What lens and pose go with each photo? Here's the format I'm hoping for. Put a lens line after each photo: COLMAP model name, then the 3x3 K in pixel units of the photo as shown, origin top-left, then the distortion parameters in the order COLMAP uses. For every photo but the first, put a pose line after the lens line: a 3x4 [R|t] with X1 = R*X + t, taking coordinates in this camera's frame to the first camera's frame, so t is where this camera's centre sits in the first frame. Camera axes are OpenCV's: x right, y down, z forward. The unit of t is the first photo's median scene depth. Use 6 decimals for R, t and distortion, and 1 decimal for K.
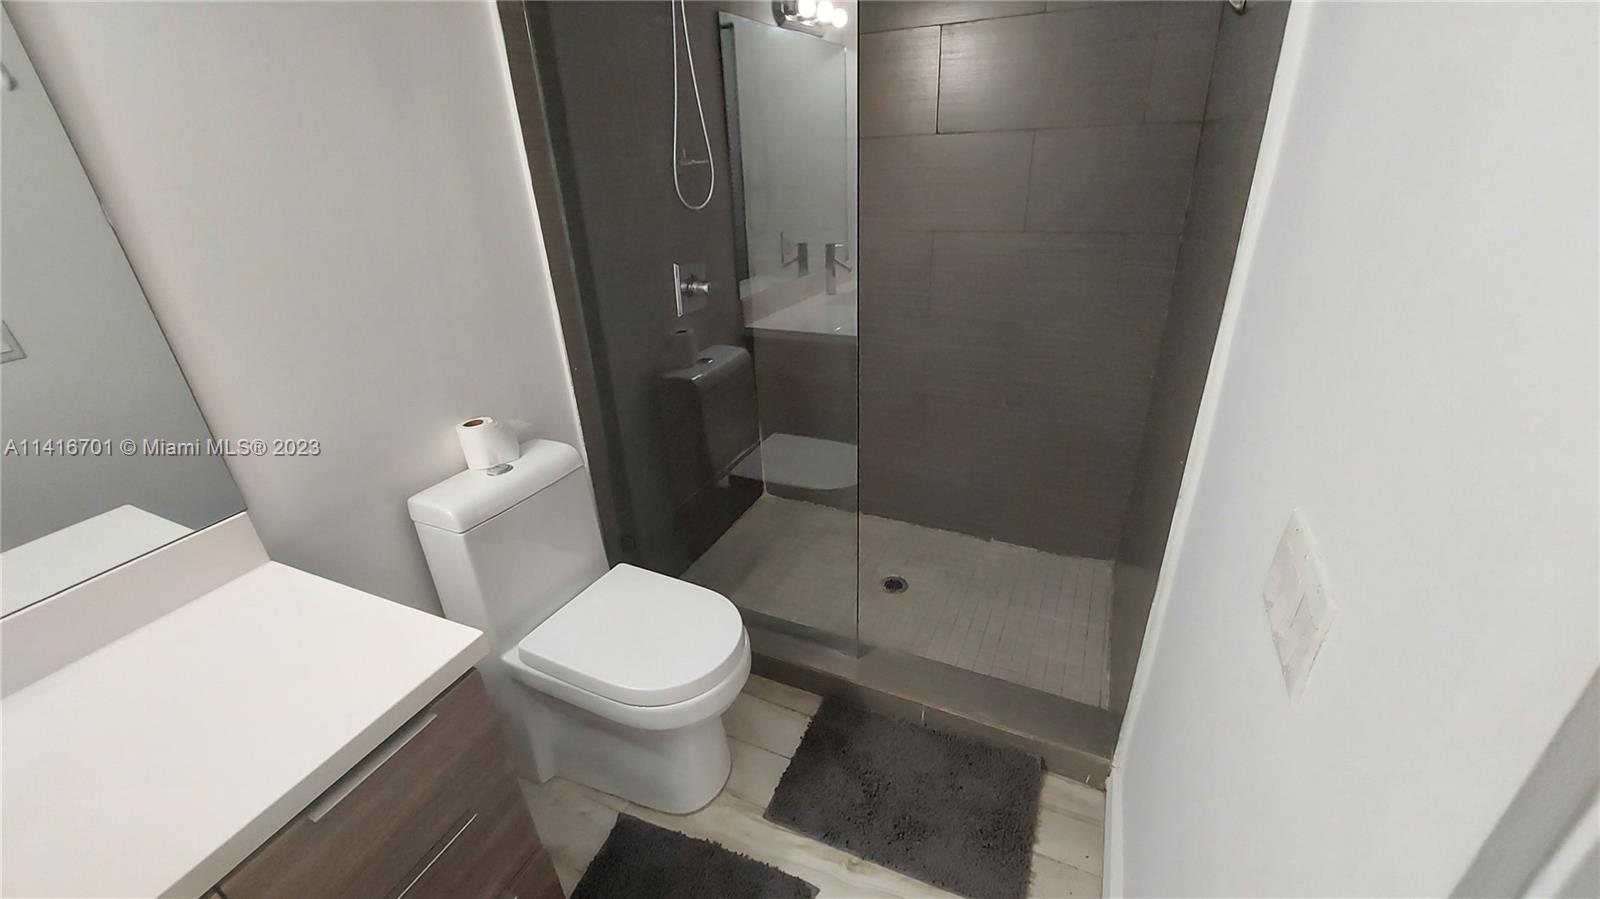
lens RADIAL K [[647.2, 0, 803.5], [0, 647.2, 450.0], [0, 0, 1]] dist [-0.024785, 0.002285]
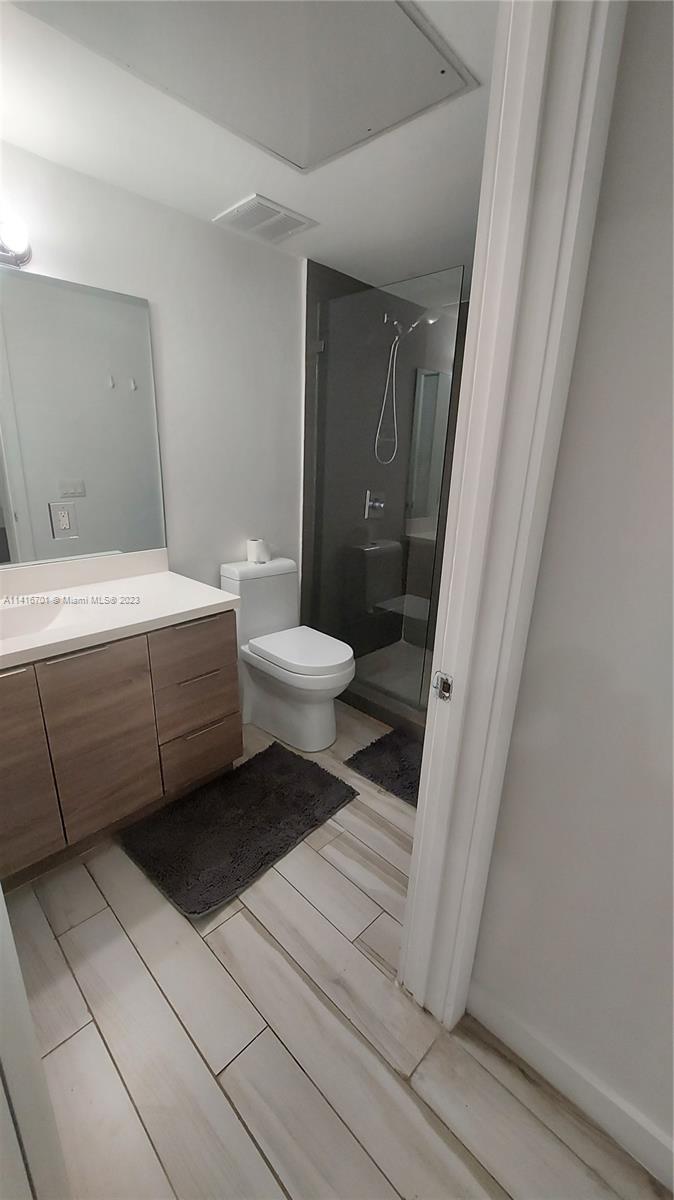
lens RADIAL K [[485.4, 0, 334.0], [0, 485.4, 599.4], [0, 0, 1]] dist [-0.024785, 0.002285]
pose [[0.935238, 0.165146, -0.313140, 0.244883], [-0.208581, 0.971746, -0.110469, 0.237683], [0.286049, 0.168630, 0.943260, -0.375710]]
